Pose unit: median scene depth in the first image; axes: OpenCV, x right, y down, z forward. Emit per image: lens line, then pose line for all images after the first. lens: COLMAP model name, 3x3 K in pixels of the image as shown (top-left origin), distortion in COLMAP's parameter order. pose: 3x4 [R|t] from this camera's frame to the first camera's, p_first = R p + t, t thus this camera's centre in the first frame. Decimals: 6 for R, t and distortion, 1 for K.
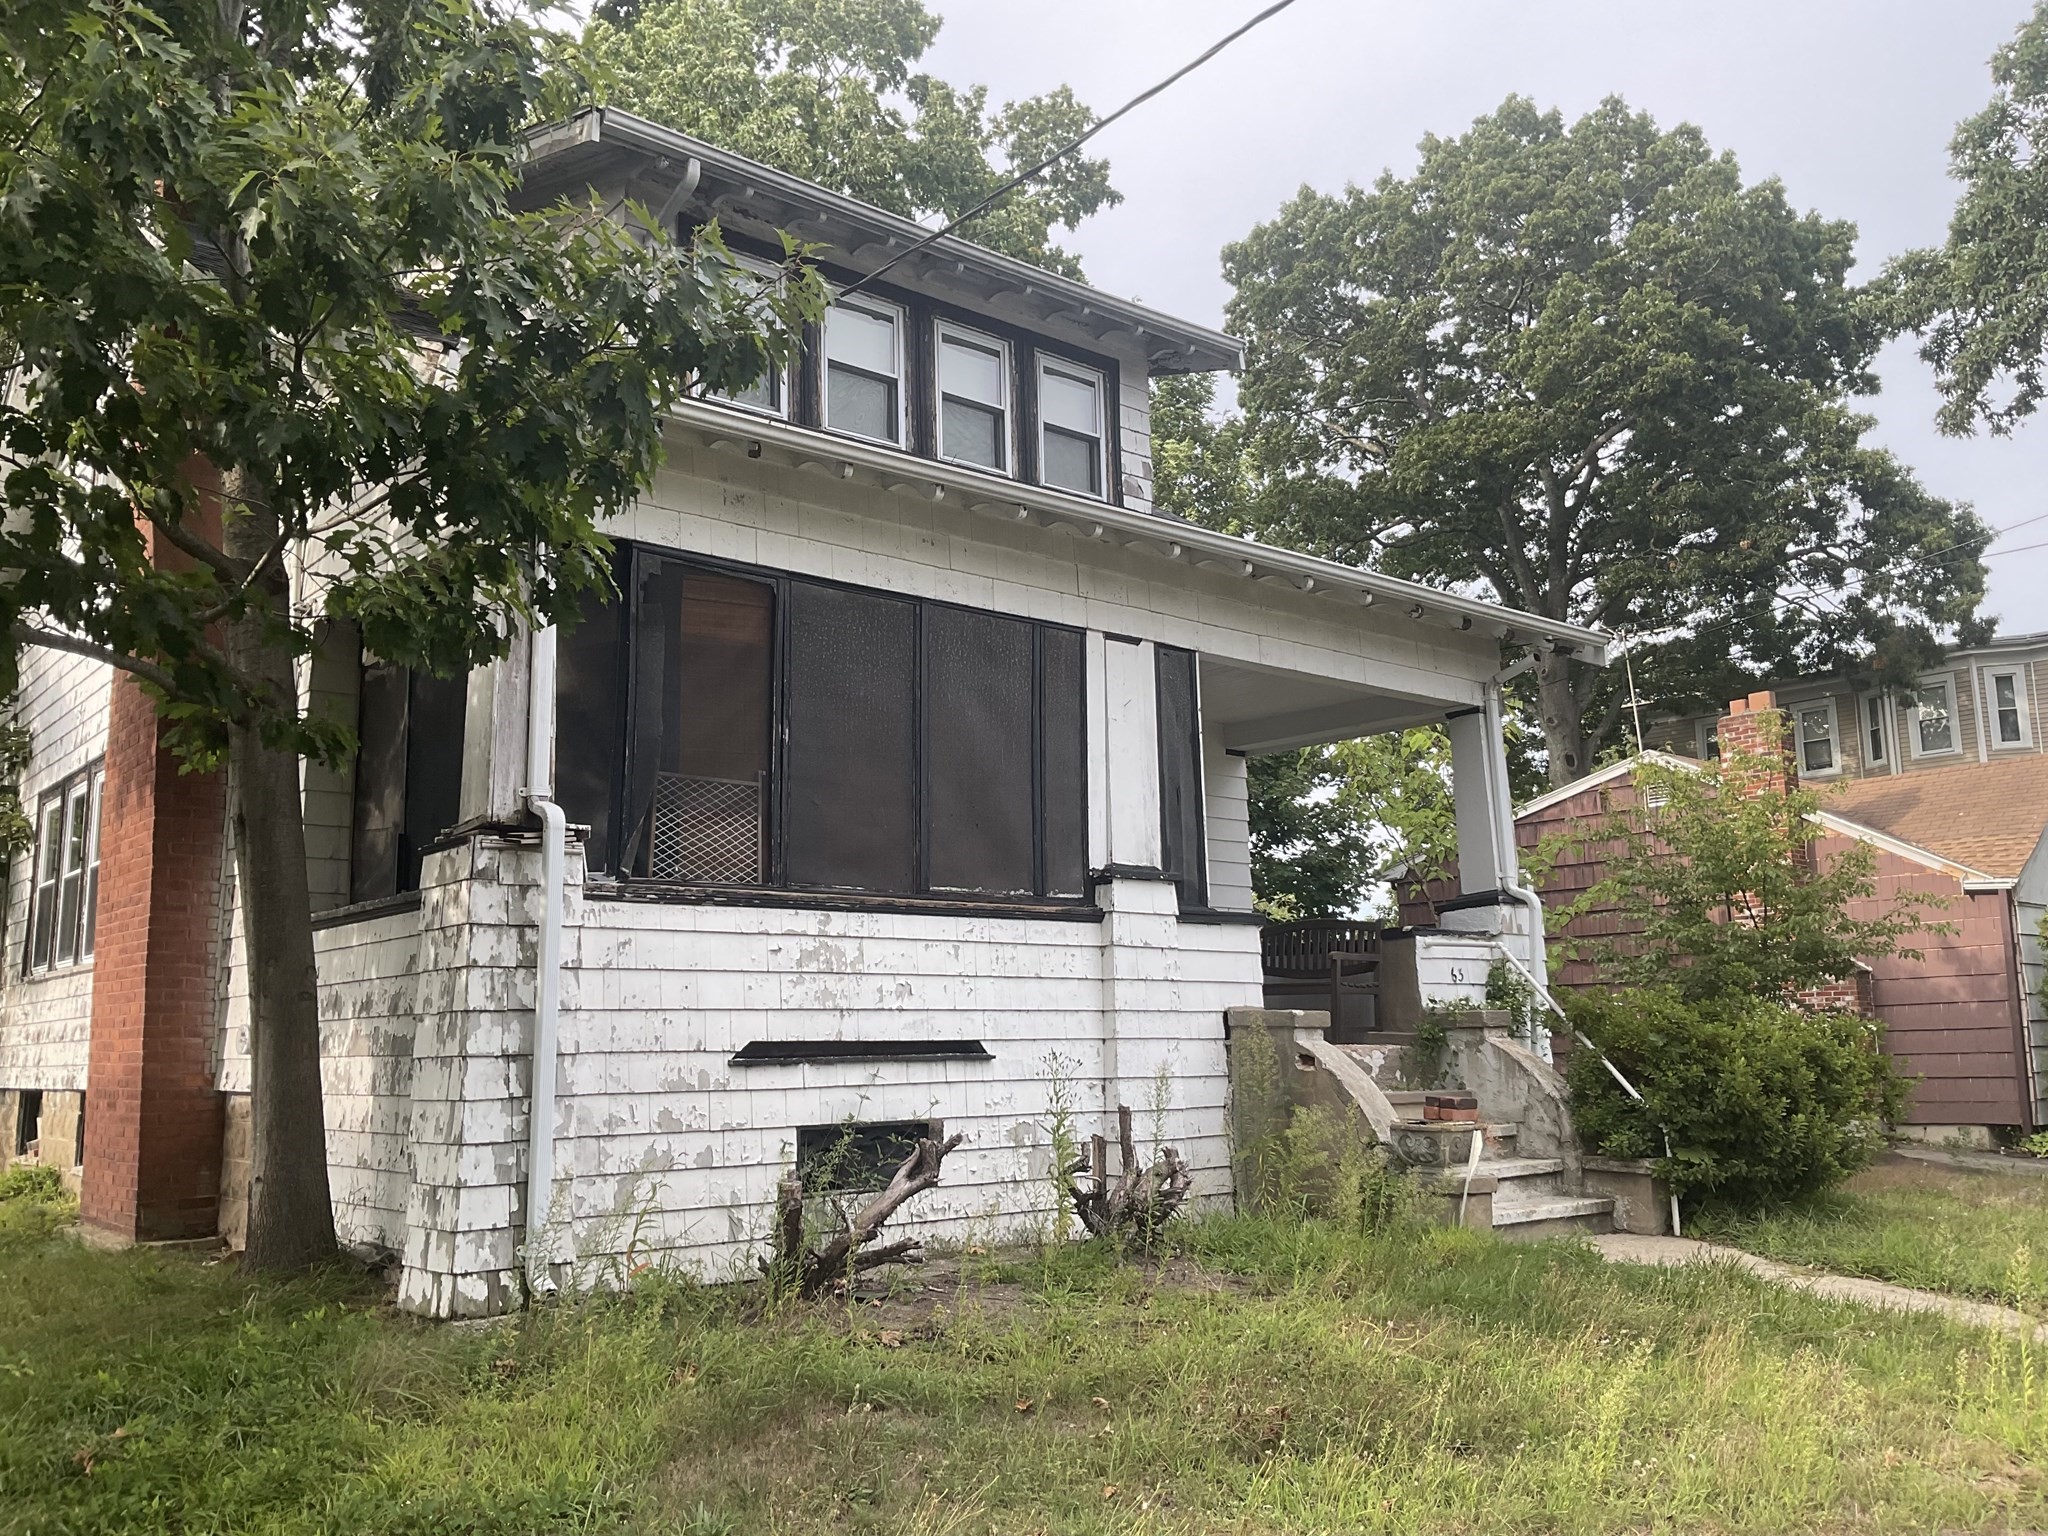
lens RADIAL K [[1674.6, 0, 1024.0], [0, 1674.6, 768.0], [0, 0, 1]] dist [-0.002583, -0.001087]
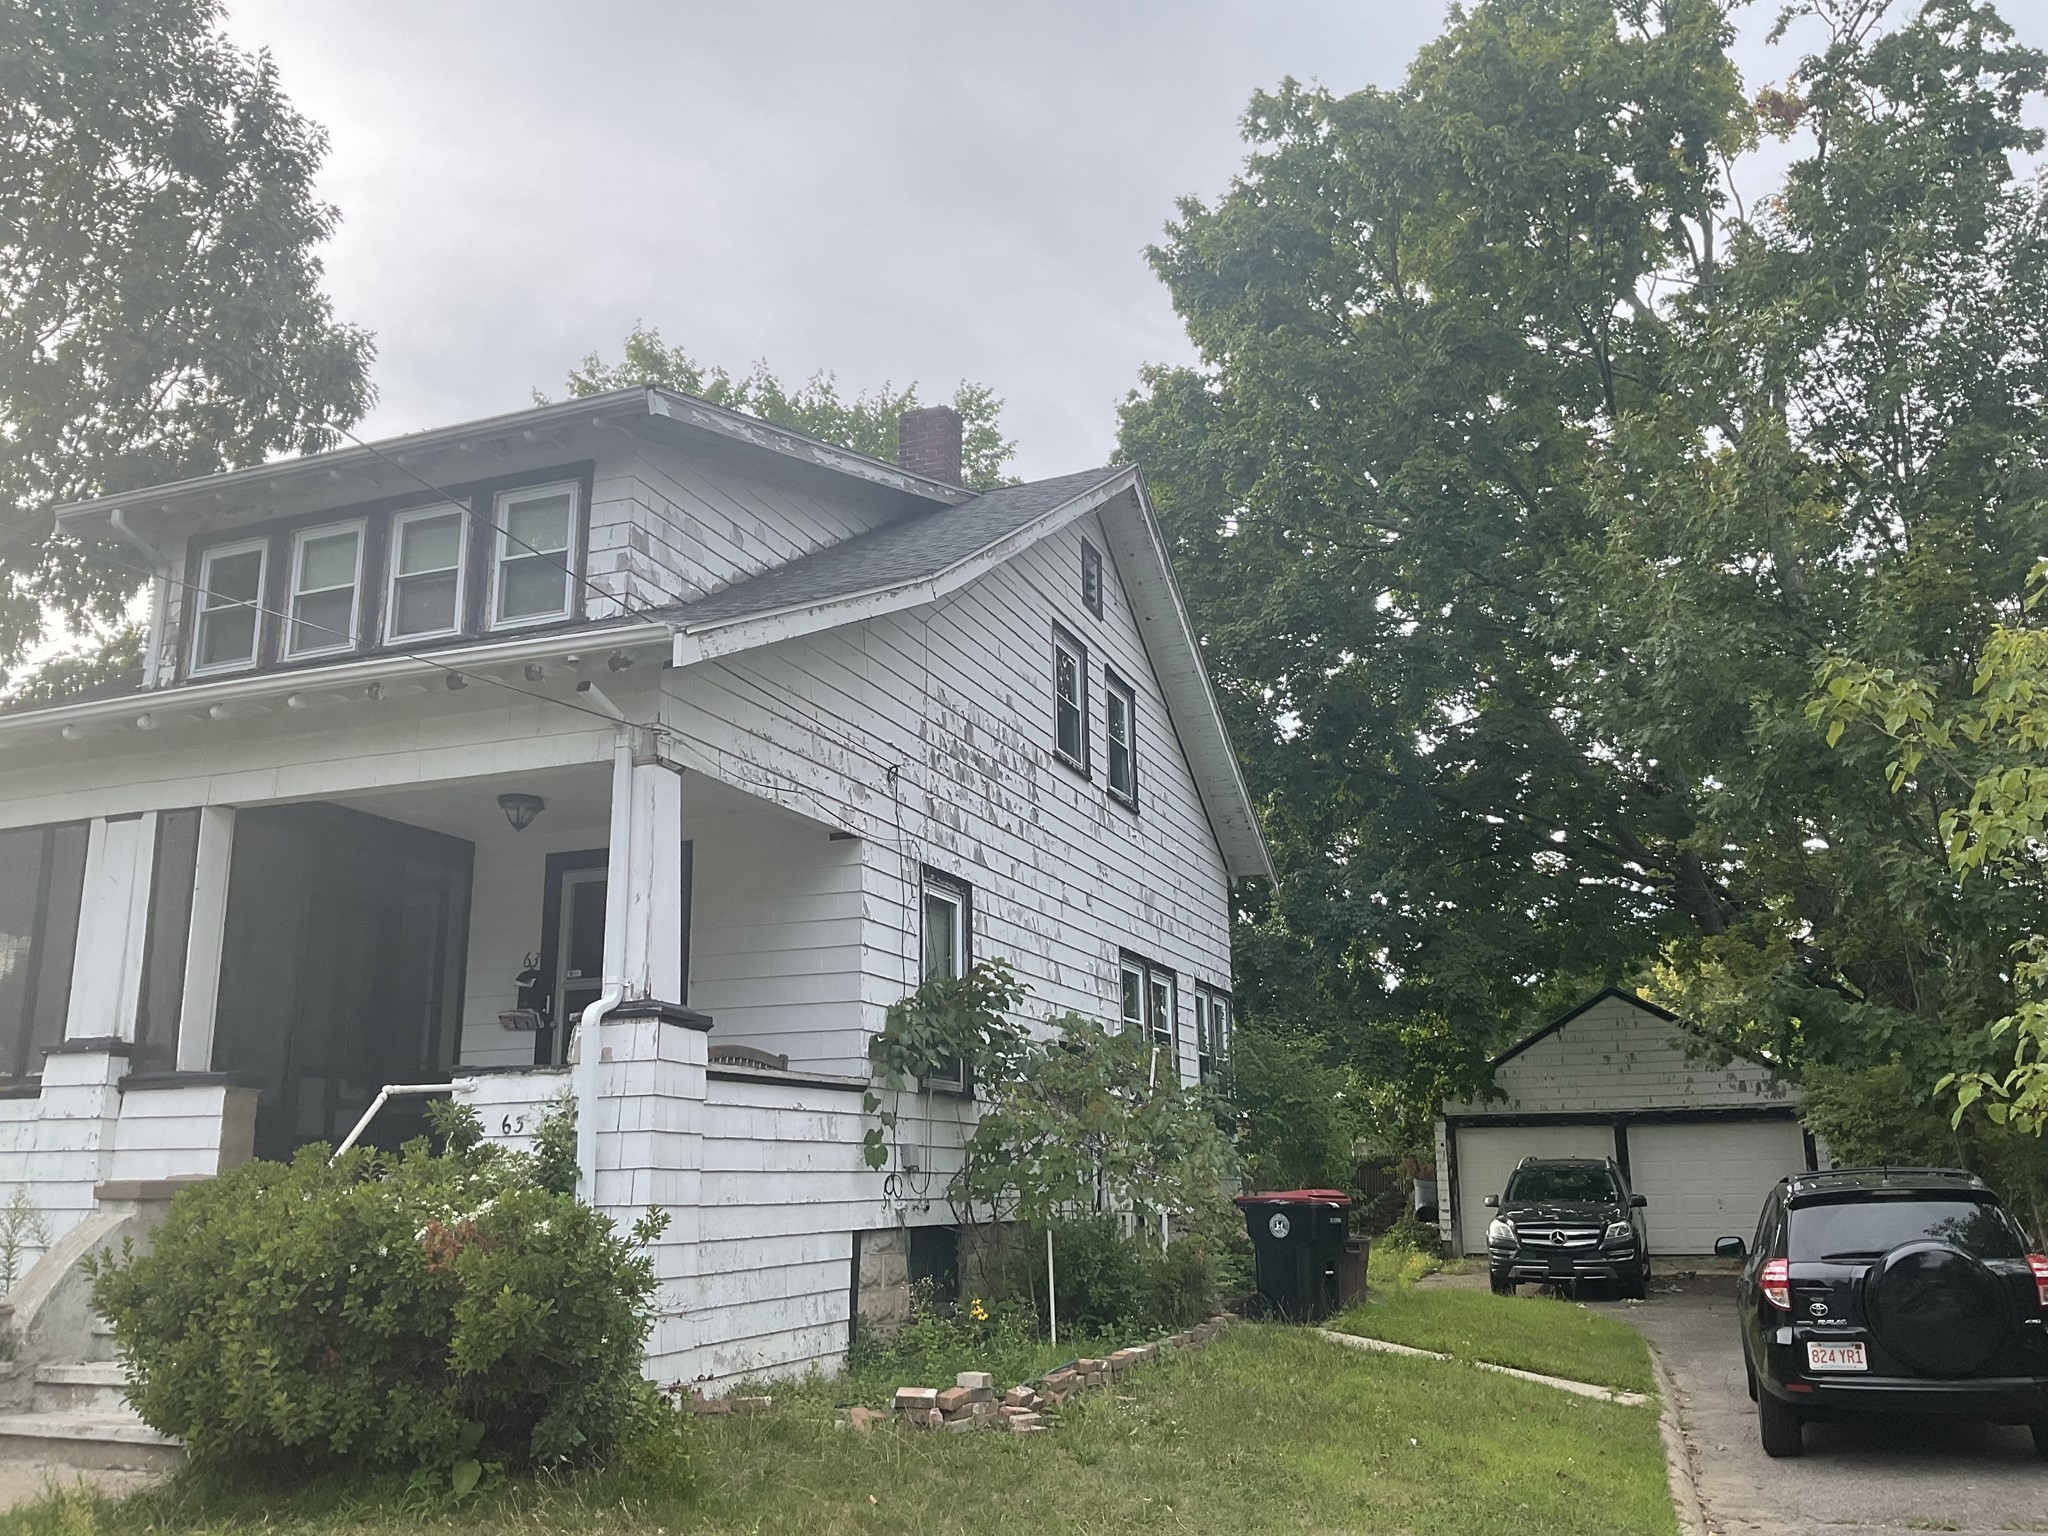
lens RADIAL K [[1674.6, 0, 1024.0], [0, 1674.6, 768.0], [0, 0, 1]] dist [-0.002583, -0.001087]
pose [[0.489563, -0.200638, -0.848571, 1.203774], [0.144897, 0.978356, -0.147730, 0.125945], [0.859845, -0.050633, 0.508039, 0.937328]]
